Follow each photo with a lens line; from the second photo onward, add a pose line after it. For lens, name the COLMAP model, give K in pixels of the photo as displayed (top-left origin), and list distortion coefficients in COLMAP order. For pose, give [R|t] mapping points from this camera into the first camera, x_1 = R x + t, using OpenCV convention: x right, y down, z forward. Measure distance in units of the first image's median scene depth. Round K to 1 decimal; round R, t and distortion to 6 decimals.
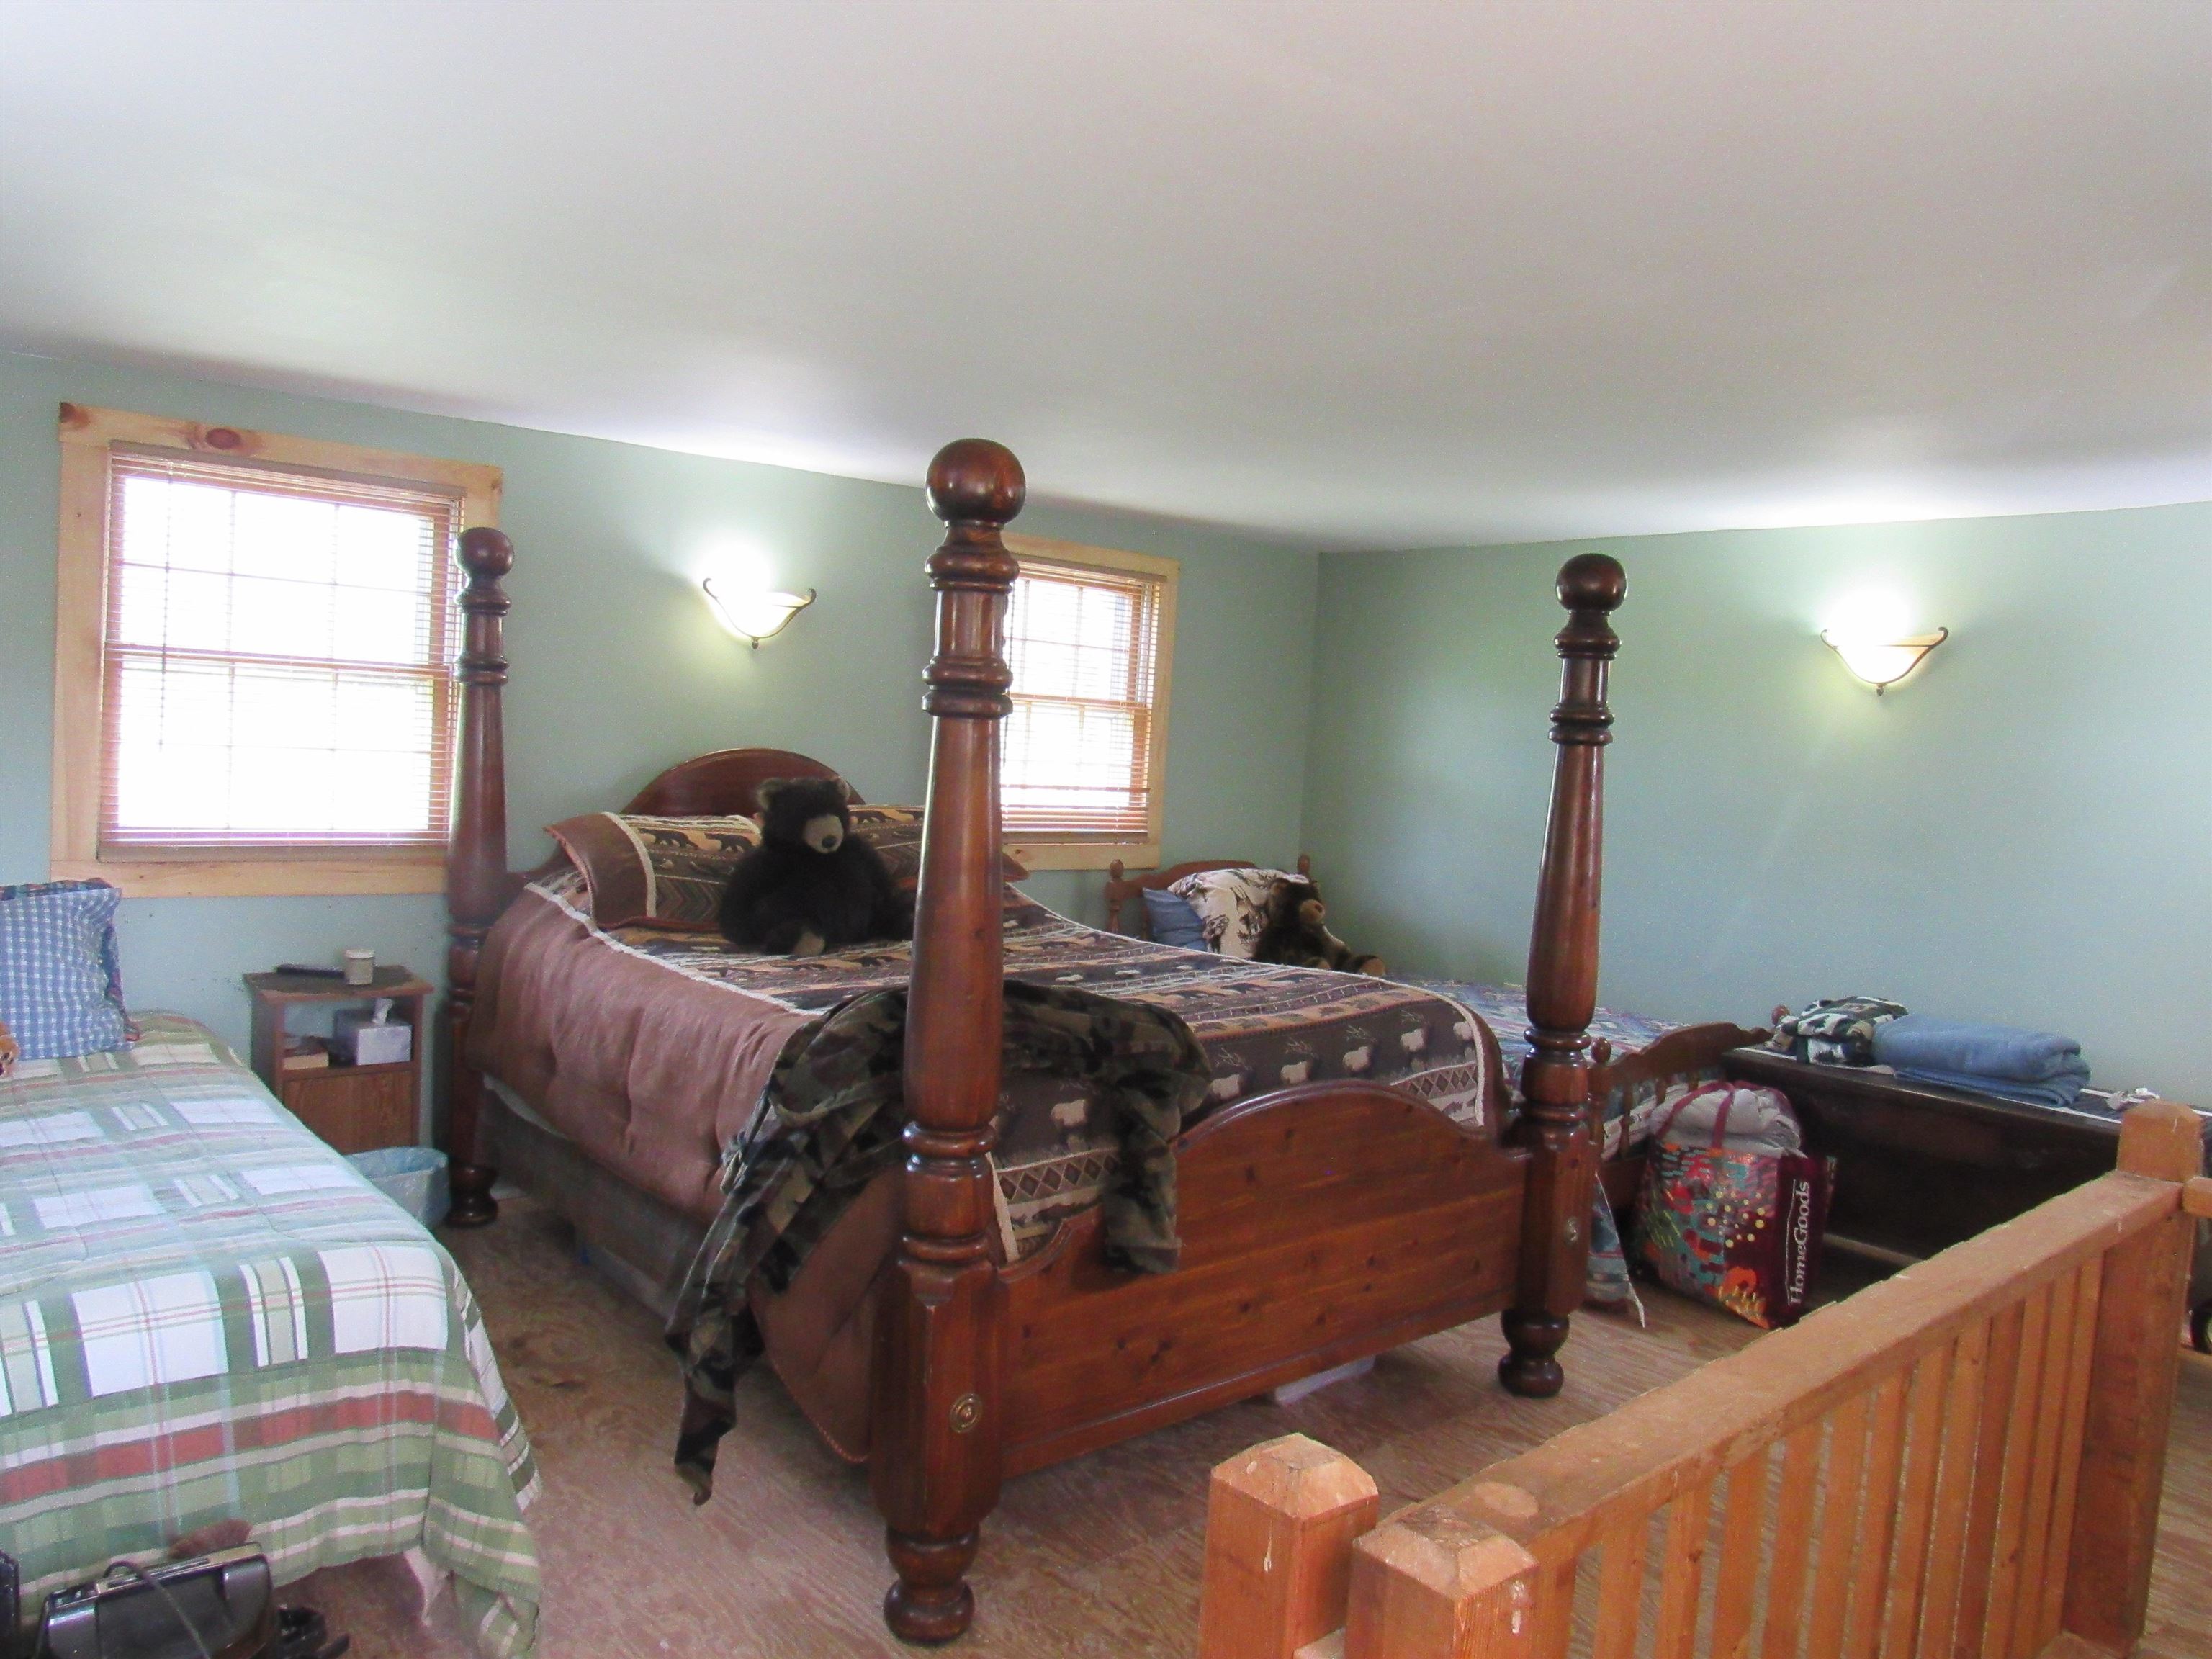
lens RADIAL K [[1575.6, 0, 1102.8], [0, 1575.6, 830.3], [0, 0, 1]] dist [-0.038061, 0.016922]
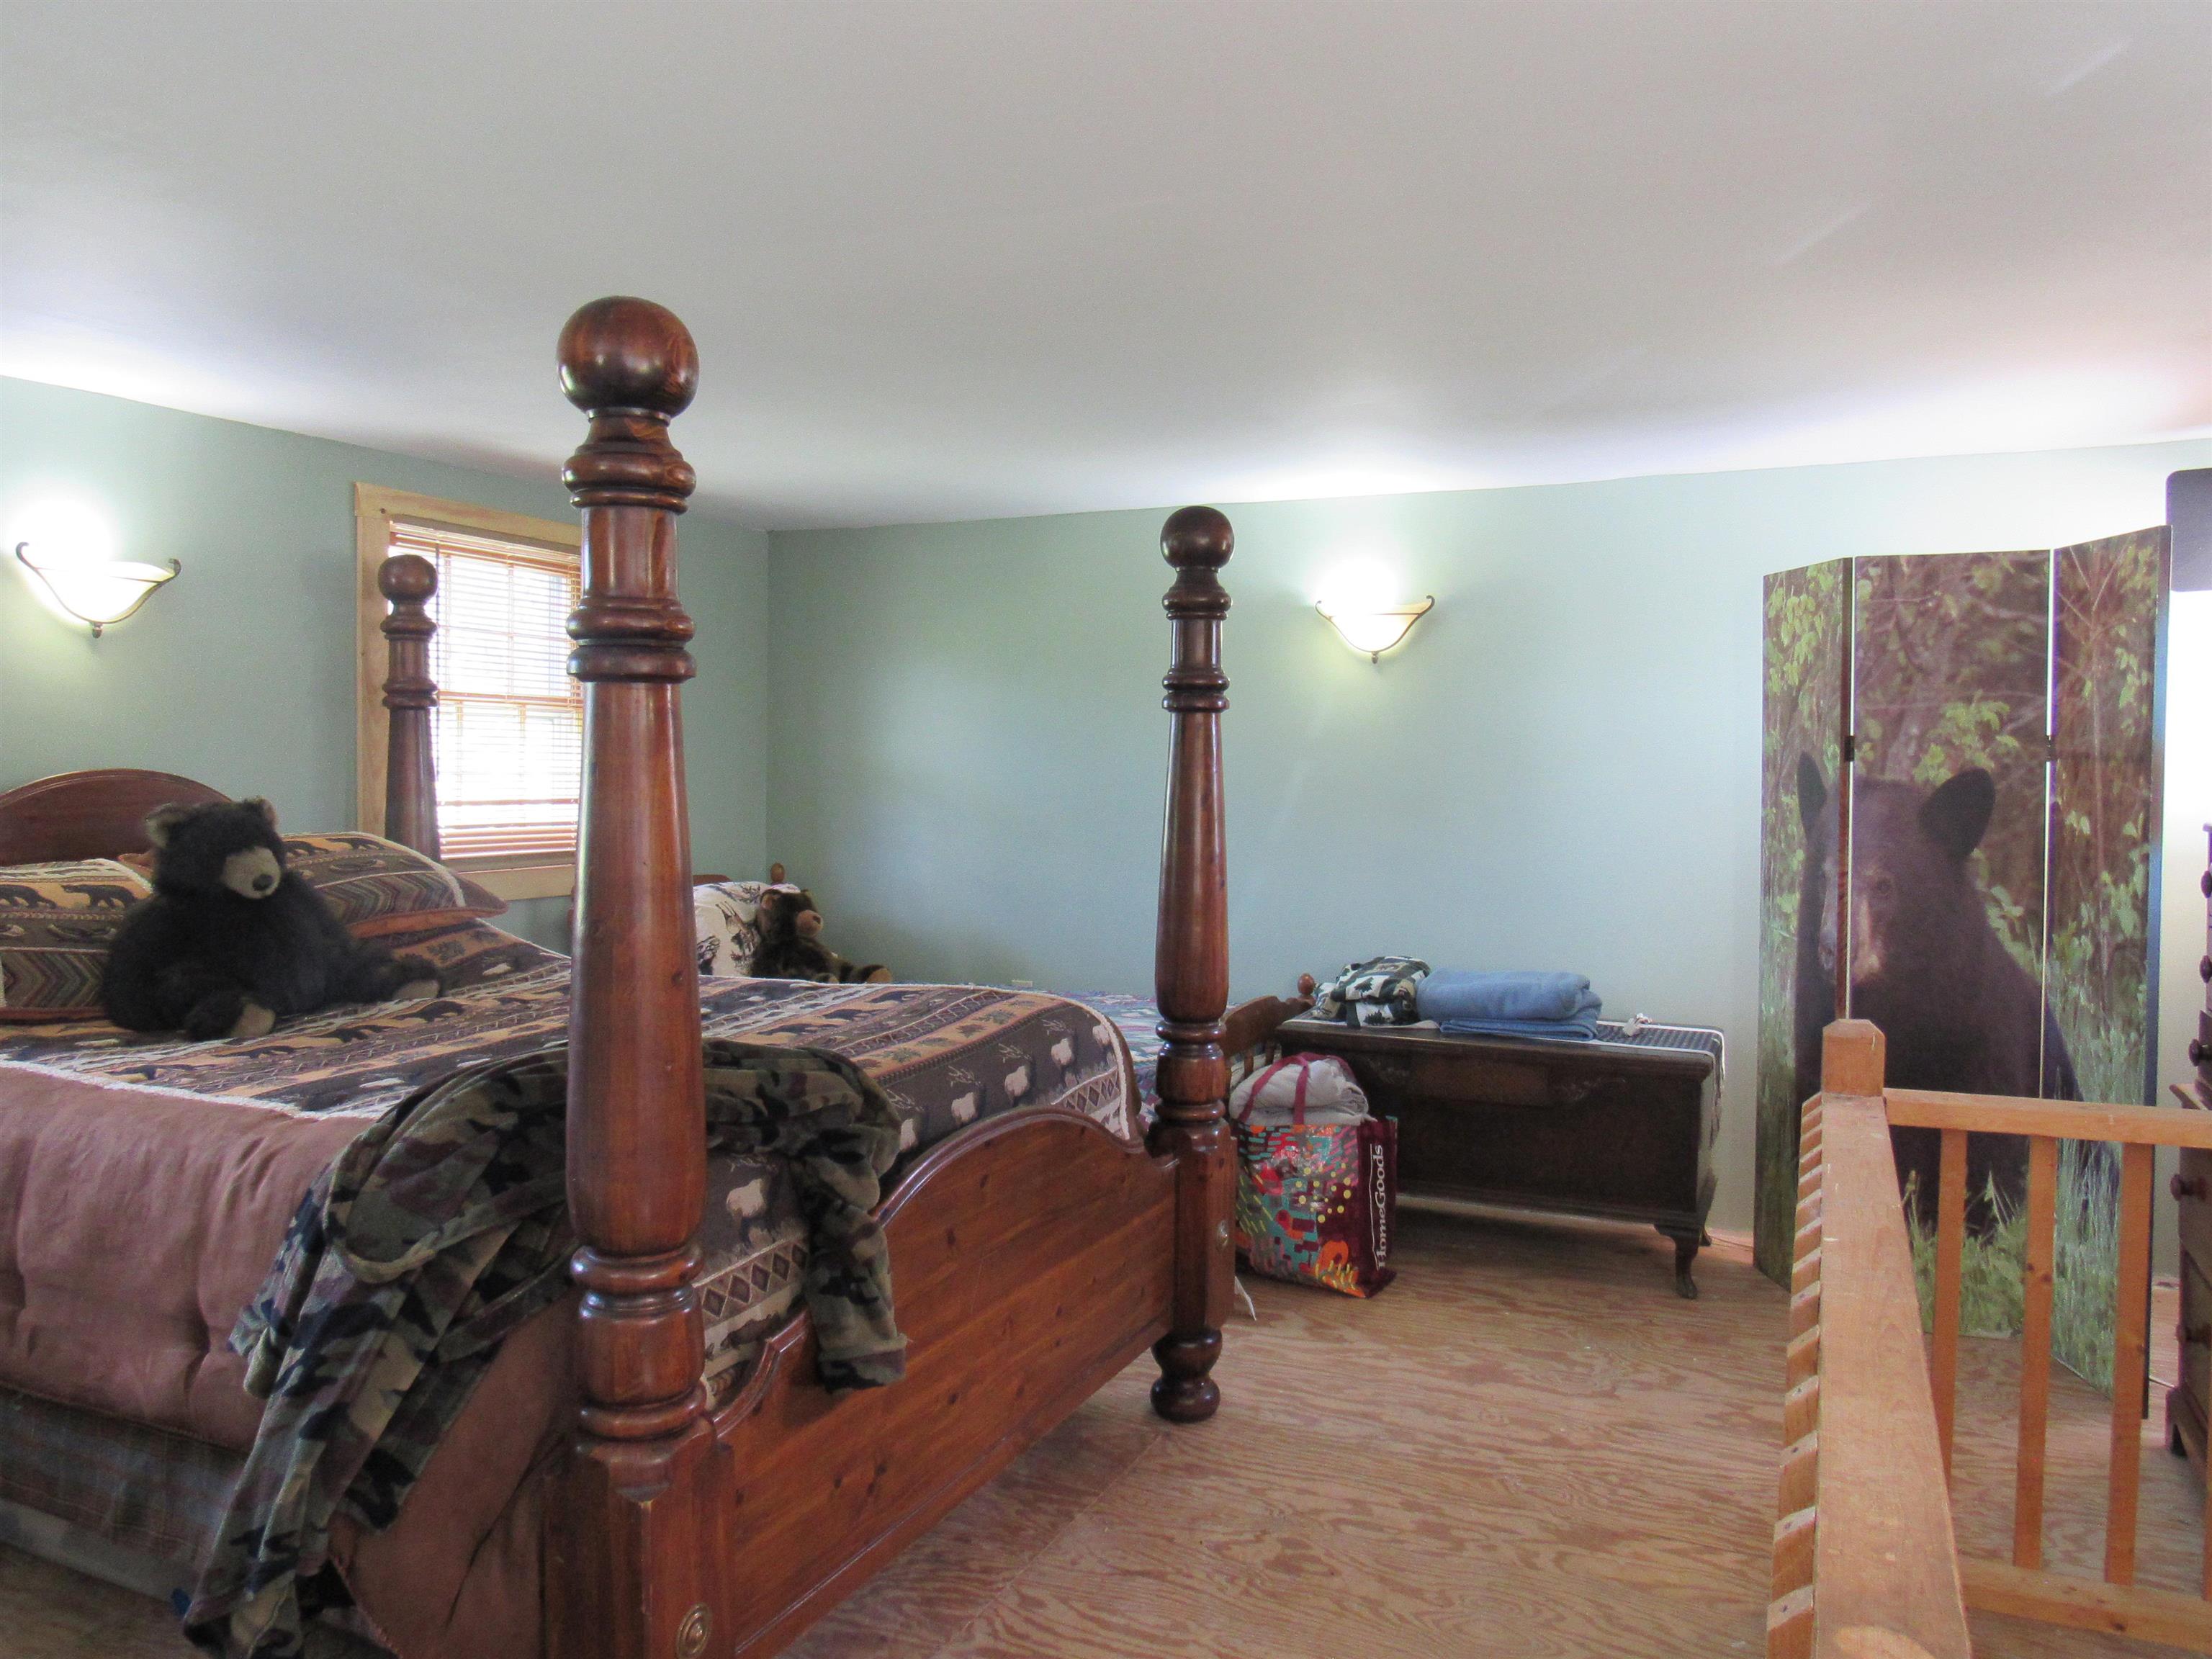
lens RADIAL K [[1575.6, 0, 1107.5], [0, 1575.6, 828.7], [0, 0, 1]] dist [-0.038061, 0.016922]
pose [[0.908788, -0.064498, 0.412243, -0.130394], [0.067088, 0.997713, 0.008205, 0.002805], [-0.411830, 0.020200, 0.911037, 0.173583]]
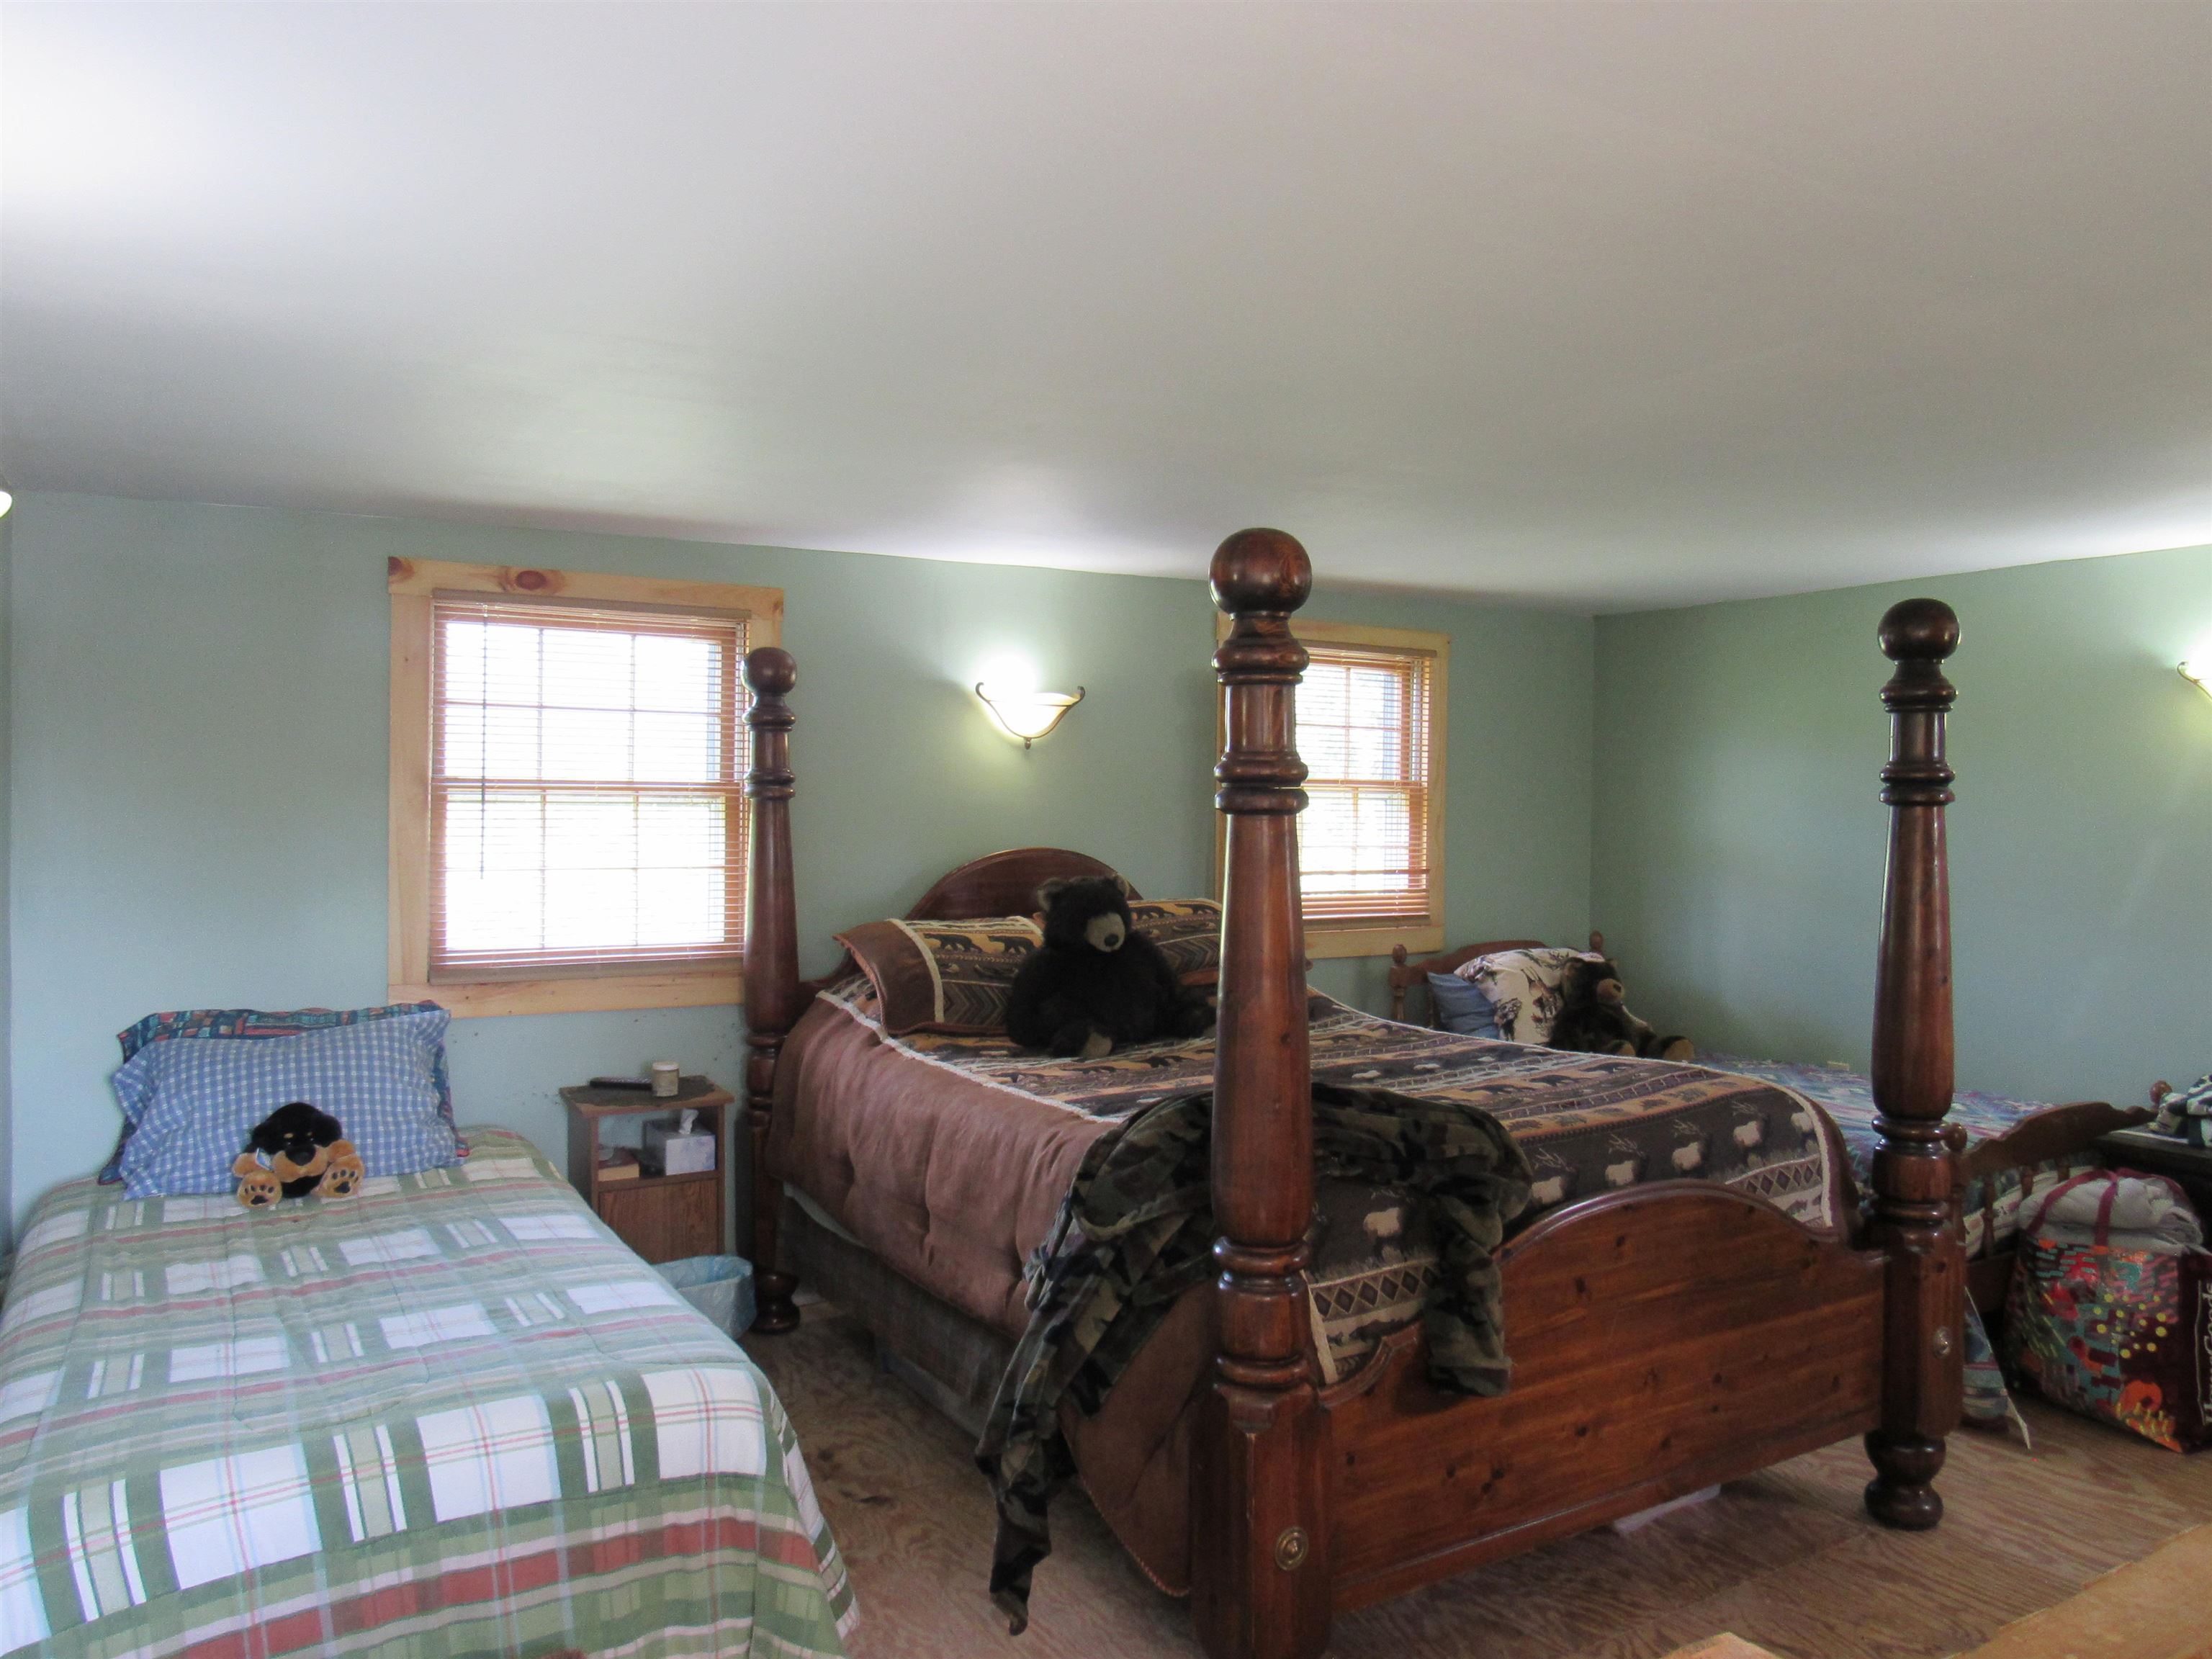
lens RADIAL K [[1575.6, 0, 1102.4], [0, 1575.6, 828.1], [0, 0, 1]] dist [-0.038061, 0.016922]
pose [[0.985668, -0.047973, -0.161729, -0.018531], [0.039231, 0.997613, -0.056819, -0.008131], [0.164069, 0.049660, 0.985198, 0.022638]]
